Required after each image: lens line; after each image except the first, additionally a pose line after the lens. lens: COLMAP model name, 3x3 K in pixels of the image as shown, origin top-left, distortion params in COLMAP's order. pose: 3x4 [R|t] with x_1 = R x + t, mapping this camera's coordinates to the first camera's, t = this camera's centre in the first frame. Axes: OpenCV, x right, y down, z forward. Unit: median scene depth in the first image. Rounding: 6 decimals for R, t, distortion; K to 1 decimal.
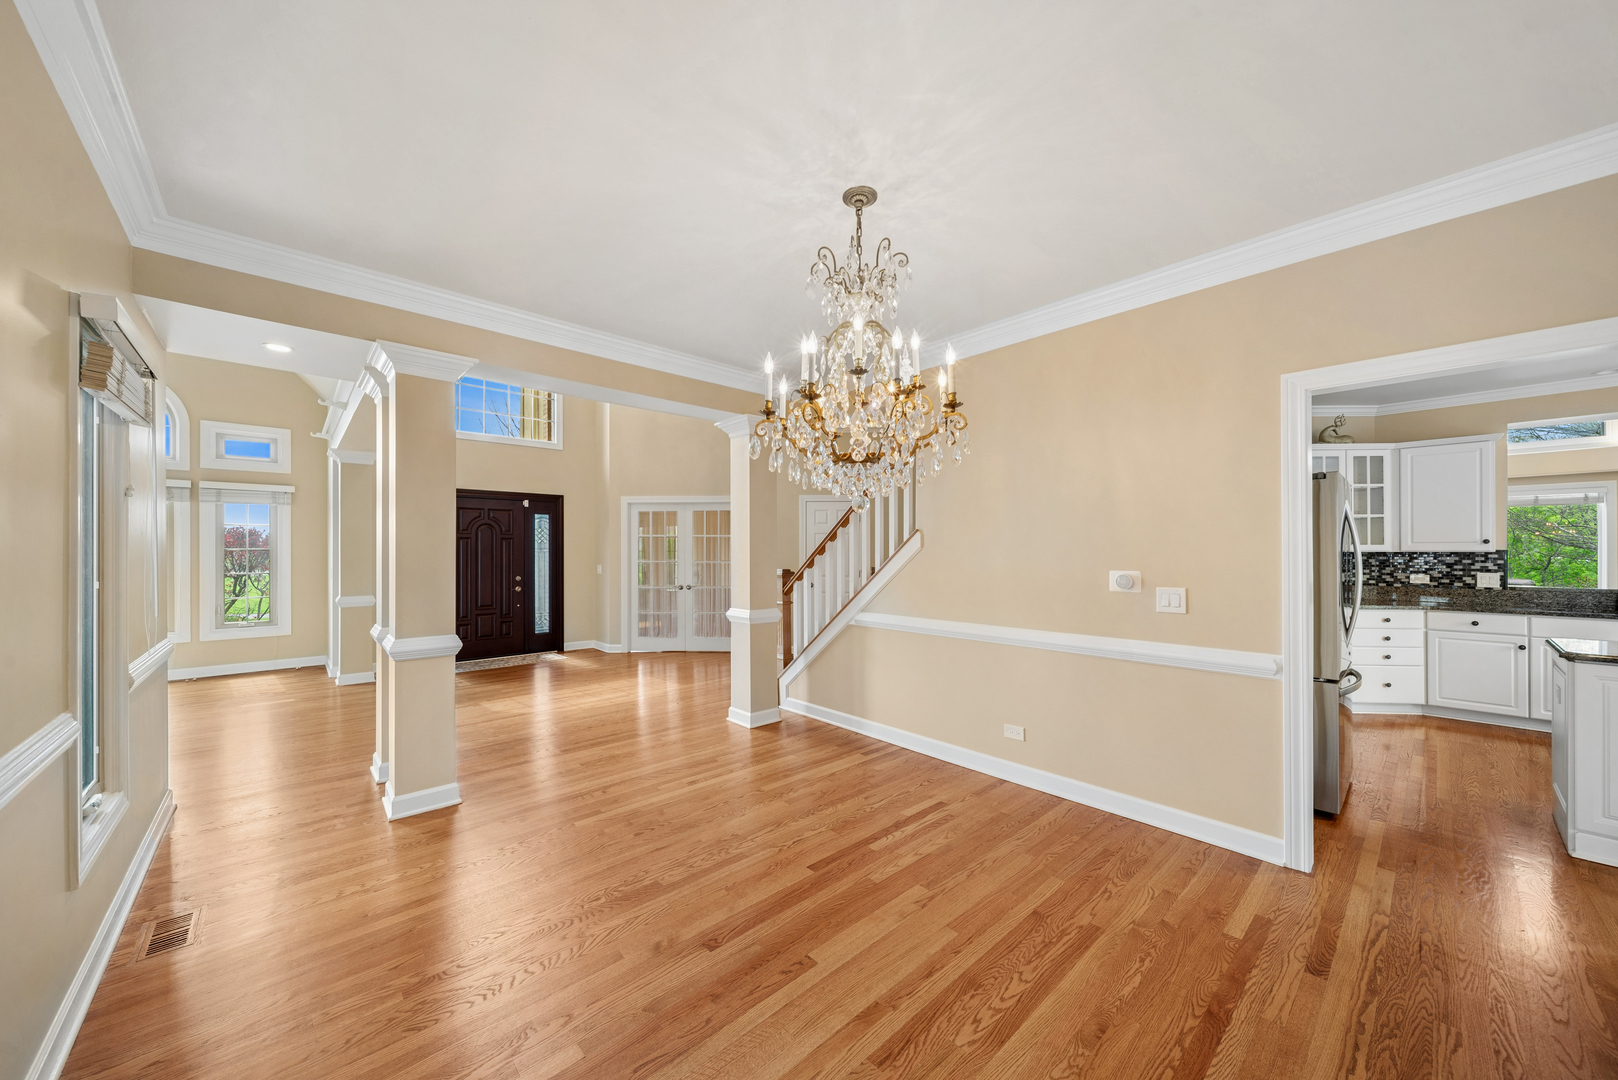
lens RADIAL K [[573.2, 0, 802.4], [0, 573.2, 549.9], [0, 0, 1]] dist [-0.001532, -0.000288]
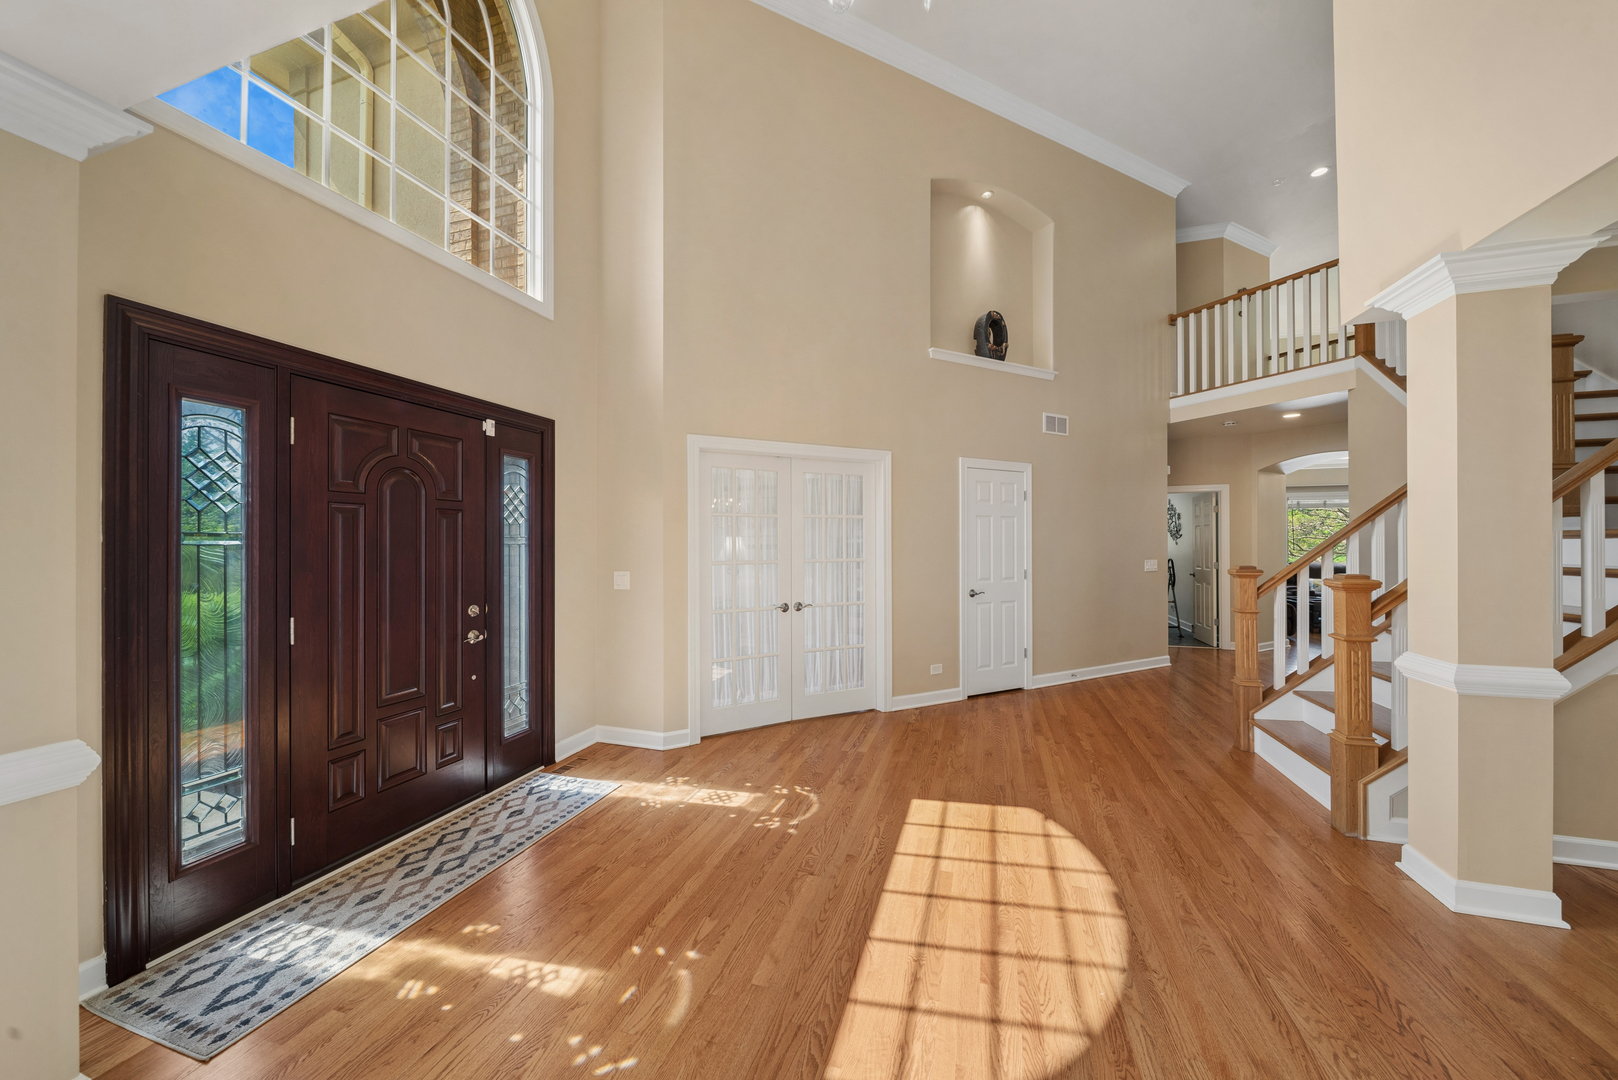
lens RADIAL K [[573.2, 0, 813.6], [0, 573.2, 544.4], [0, 0, 1]] dist [-0.001532, -0.000288]
pose [[0.864245, -0.002815, 0.503063, -0.491258], [0.001129, 0.999993, 0.003657, 0.001576], [-0.503069, -0.002592, 0.864242, 0.530136]]
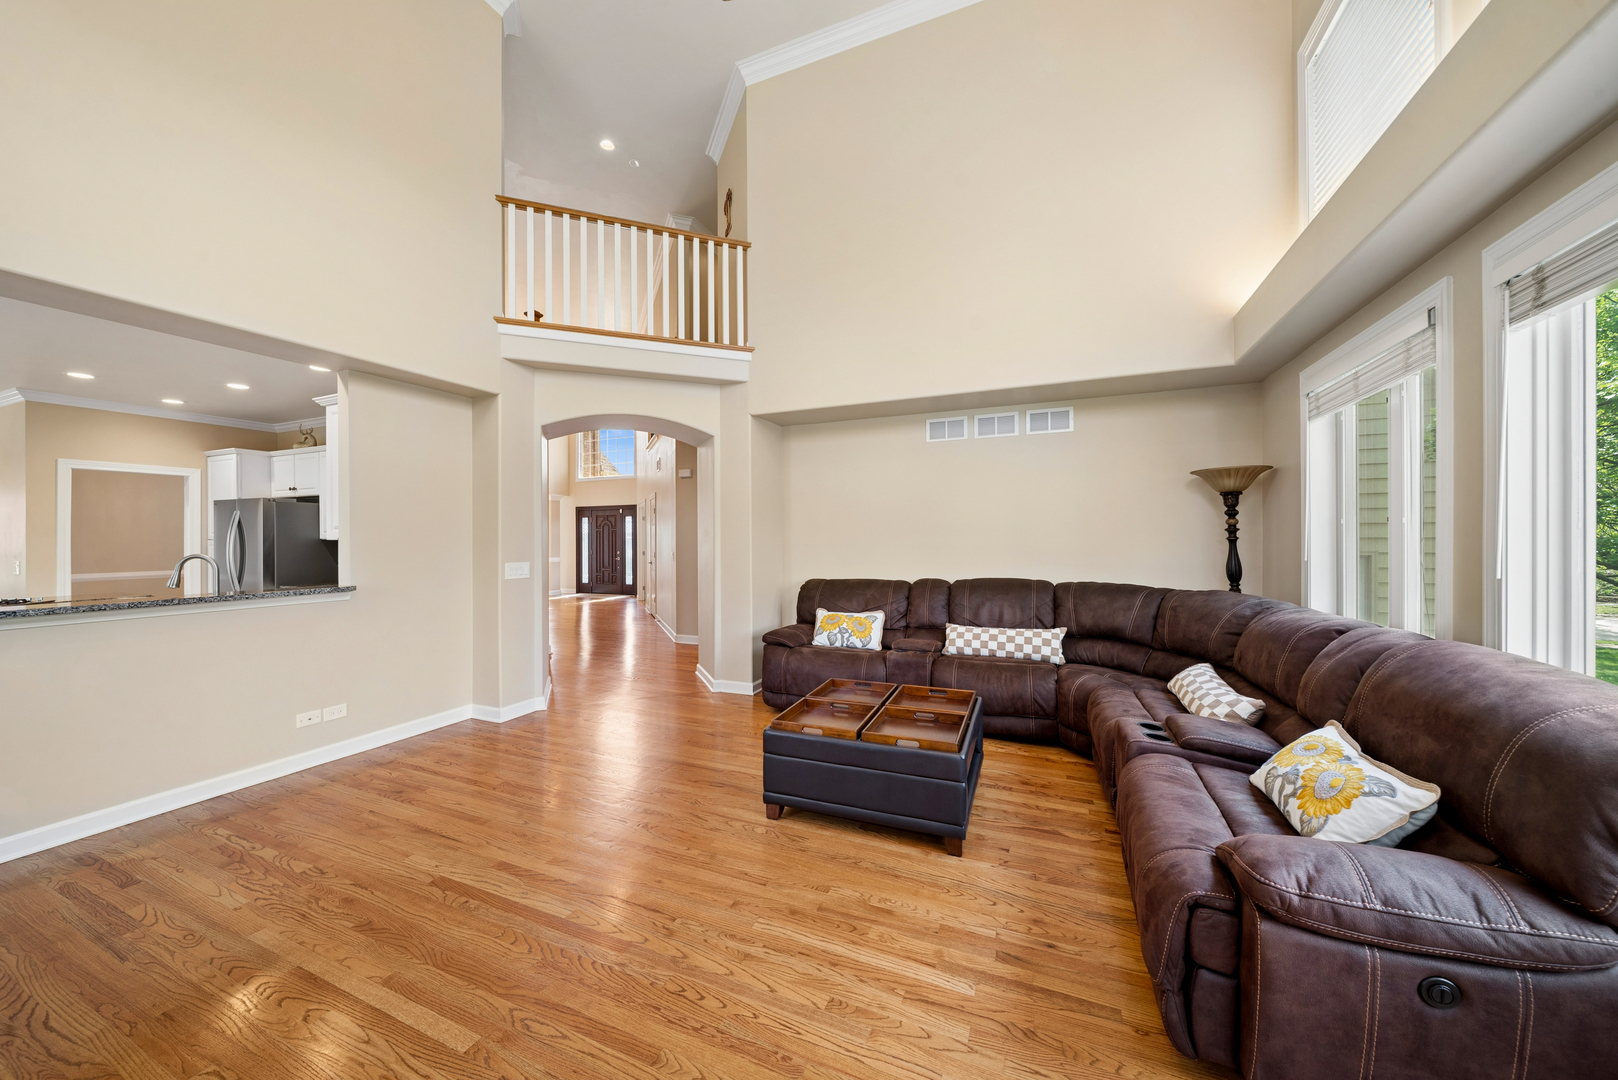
lens RADIAL K [[573.2, 0, 799.4], [0, 573.2, 537.2], [0, 0, 1]] dist [-0.001532, -0.000288]
pose [[0.403095, -0.002983, -0.915153, 1.406802], [0.007676, 0.999971, 0.000122, 0.006068], [0.915126, -0.007074, 0.403106, 0.790841]]
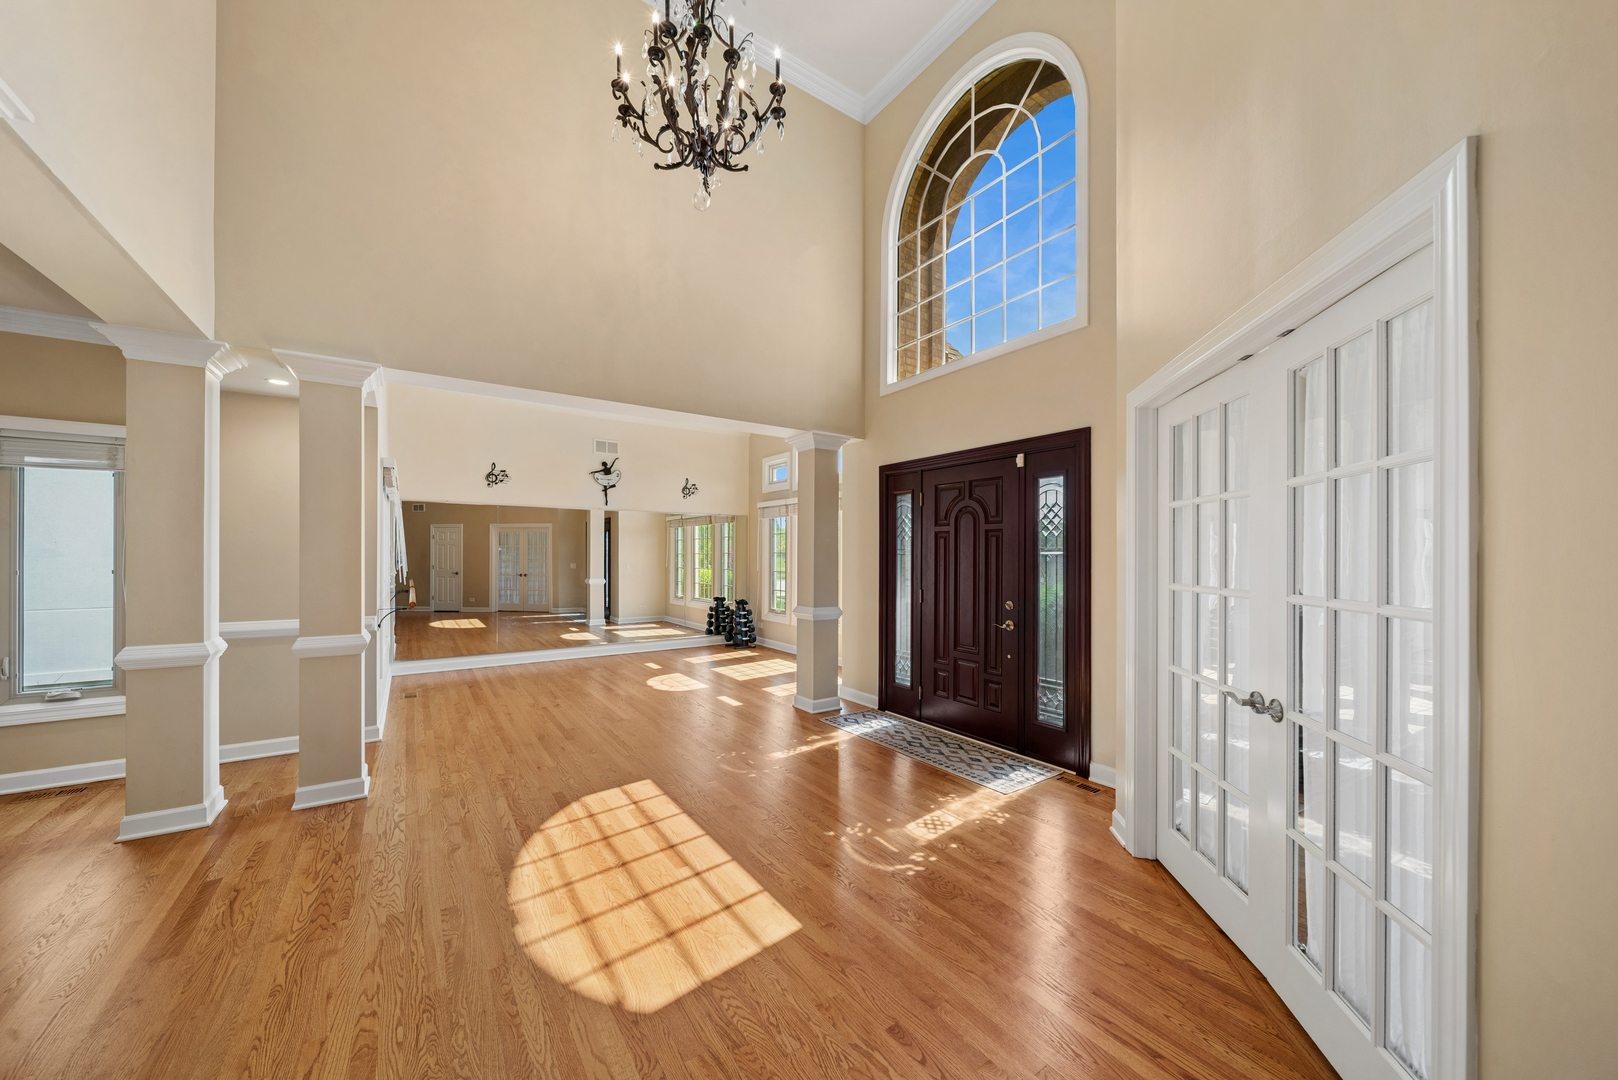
lens RADIAL K [[573.2, 0, 799.8], [0, 573.2, 550.9], [0, 0, 1]] dist [-0.001532, -0.000288]
pose [[-0.152960, -0.008071, -0.988199, 0.053943], [-0.000946, 0.999967, -0.008021, 0.004047], [0.988232, -0.000292, -0.152962, 0.889353]]
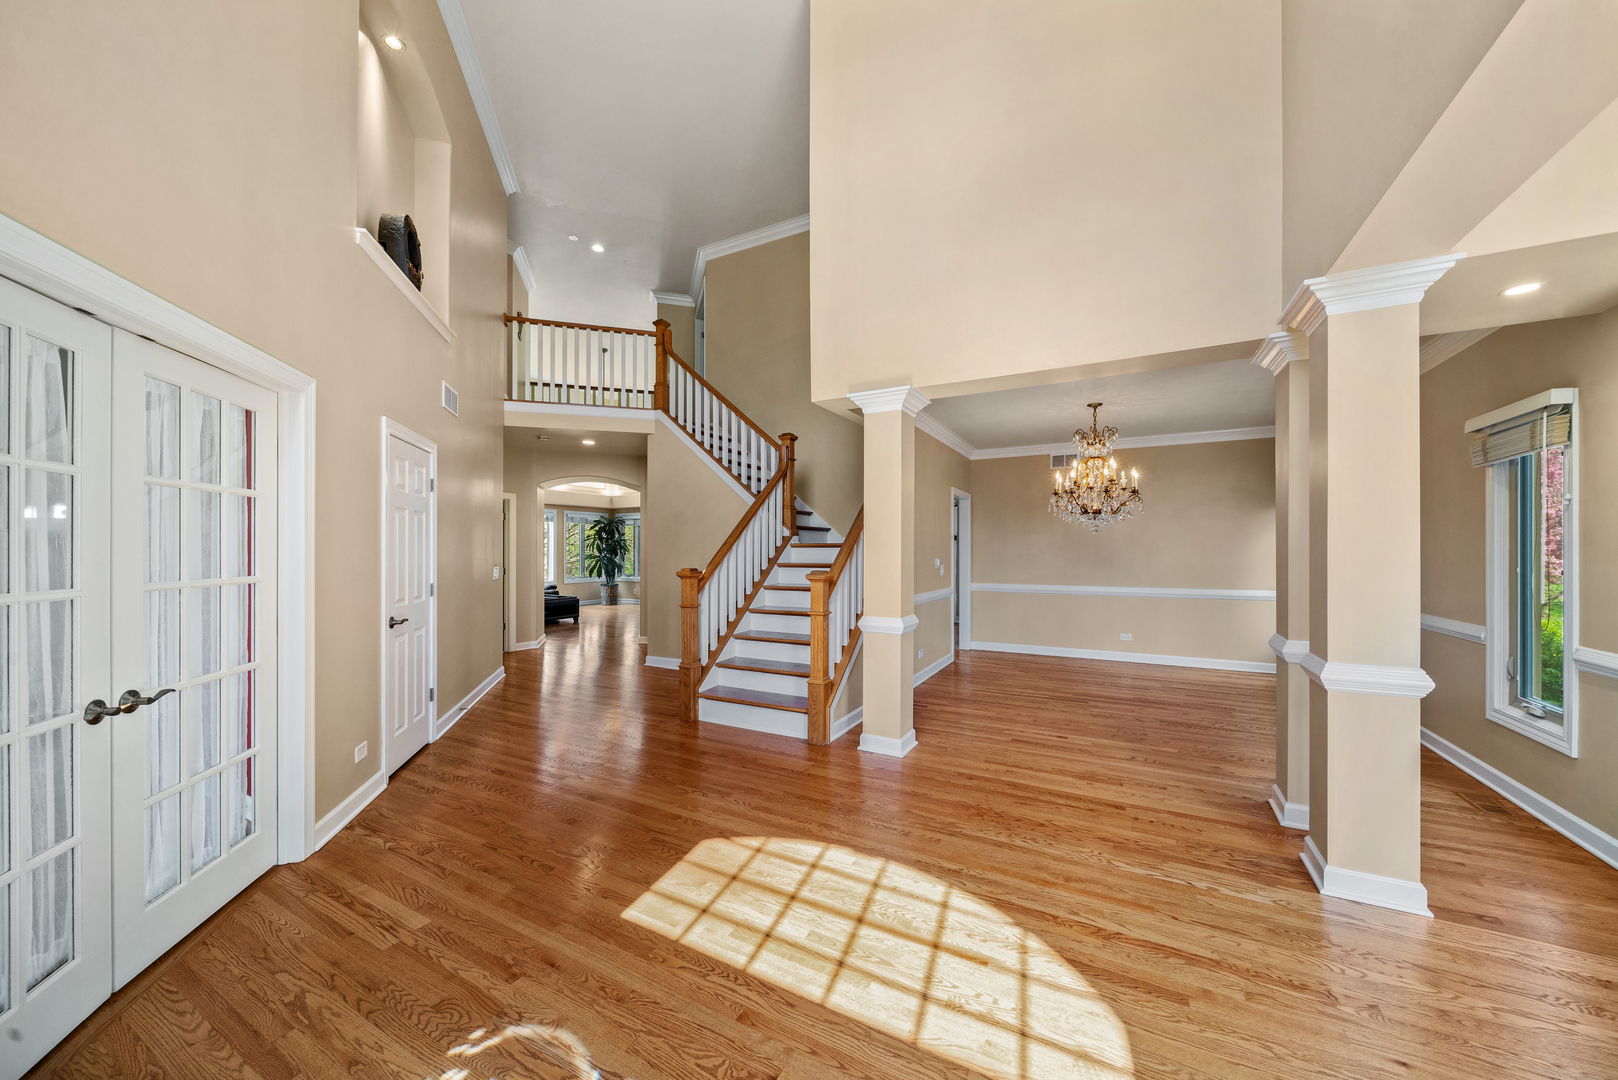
lens RADIAL K [[573.2, 0, 799.2], [0, 573.2, 549.6], [0, 0, 1]] dist [-0.001532, -0.000288]
pose [[-0.320105, 0.001156, 0.947381, -0.522402], [-0.003416, 0.999991, -0.002374, 0.003823], [-0.947376, -0.003997, -0.320098, 0.856709]]
